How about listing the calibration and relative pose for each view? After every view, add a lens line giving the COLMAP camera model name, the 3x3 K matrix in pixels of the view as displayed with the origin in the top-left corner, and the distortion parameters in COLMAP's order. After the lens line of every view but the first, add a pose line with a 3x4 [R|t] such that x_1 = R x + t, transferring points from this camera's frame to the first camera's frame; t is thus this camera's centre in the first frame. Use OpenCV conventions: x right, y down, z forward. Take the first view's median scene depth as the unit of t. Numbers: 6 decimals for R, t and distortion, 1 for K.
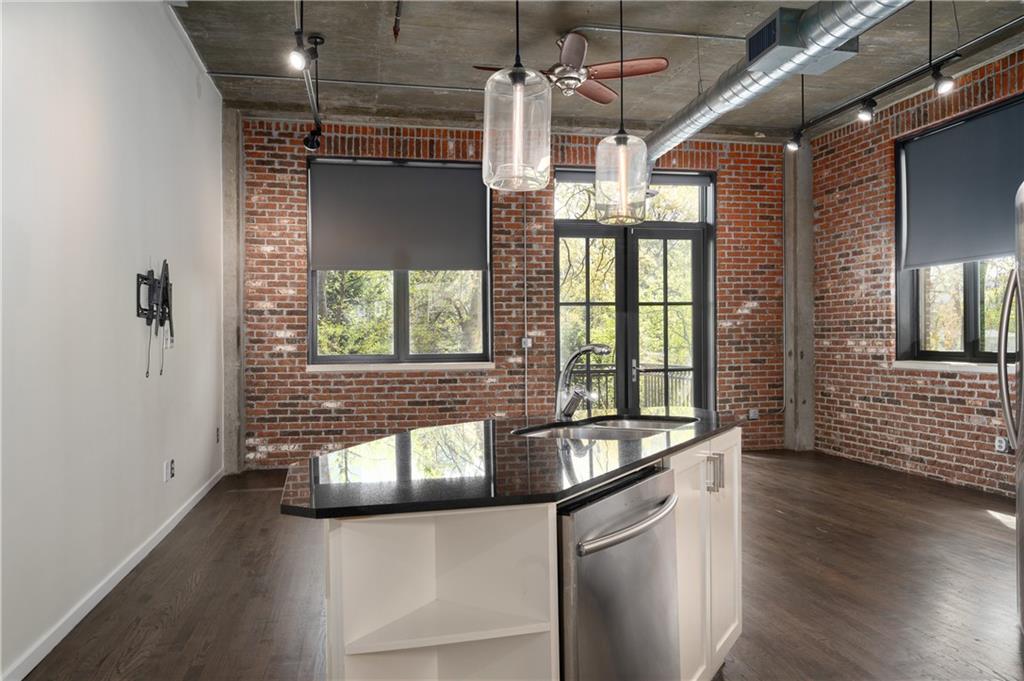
lens RADIAL K [[747.9, 0, 500.8], [0, 747.9, 346.3], [0, 0, 1]] dist [-0.001052, 0.003320]
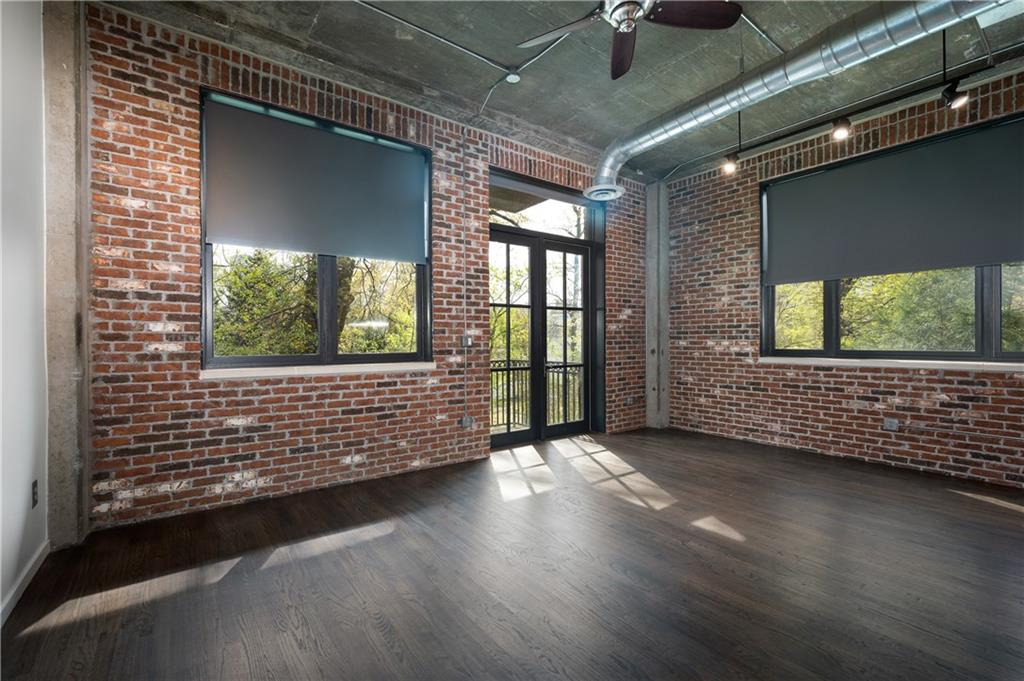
lens RADIAL K [[449.3, 0, 510.2], [0, 449.3, 347.2], [0, 0, 1]] dist [0.001772, -0.001231]
pose [[0.902307, -0.000406, 0.431094, -0.174947], [-0.000537, 0.999998, 0.002065, 0.001331], [-0.431094, -0.002095, 0.902305, 0.469987]]
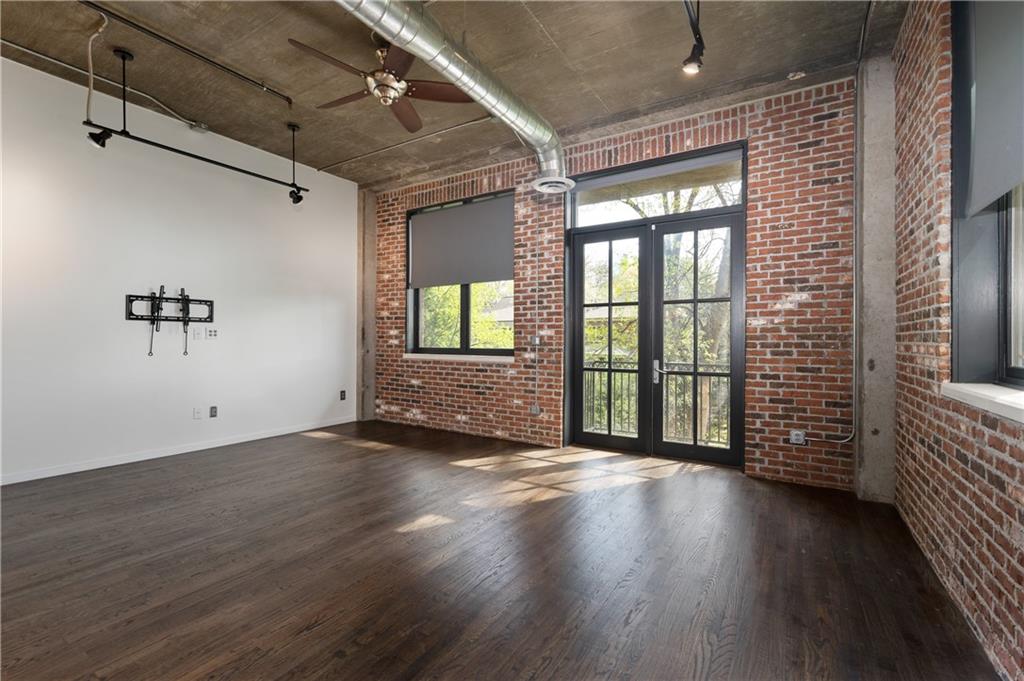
lens RADIAL K [[449.3, 0, 507.7], [0, 449.3, 340.0], [0, 0, 1]] dist [0.001772, -0.001231]
pose [[0.719211, 0.014236, -0.694646, 0.498577], [-0.017751, 0.999840, 0.002112, -0.007096], [0.694565, 0.010812, 0.719349, 0.506356]]
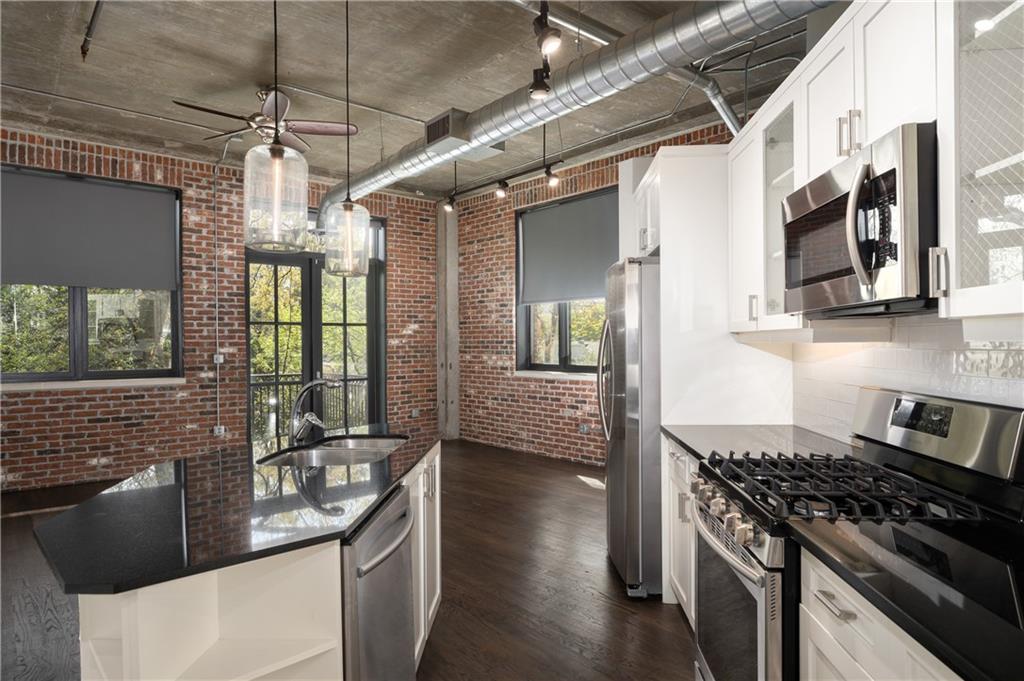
lens RADIAL K [[622.2, 0, 510.7], [0, 622.2, 353.6], [0, 0, 1]] dist [0.002676, 0.000431]
pose [[0.874159, -0.003378, 0.485629, -0.035214], [0.001075, 0.999987, 0.005020, -0.017332], [-0.485639, -0.003866, 0.874151, 0.002932]]
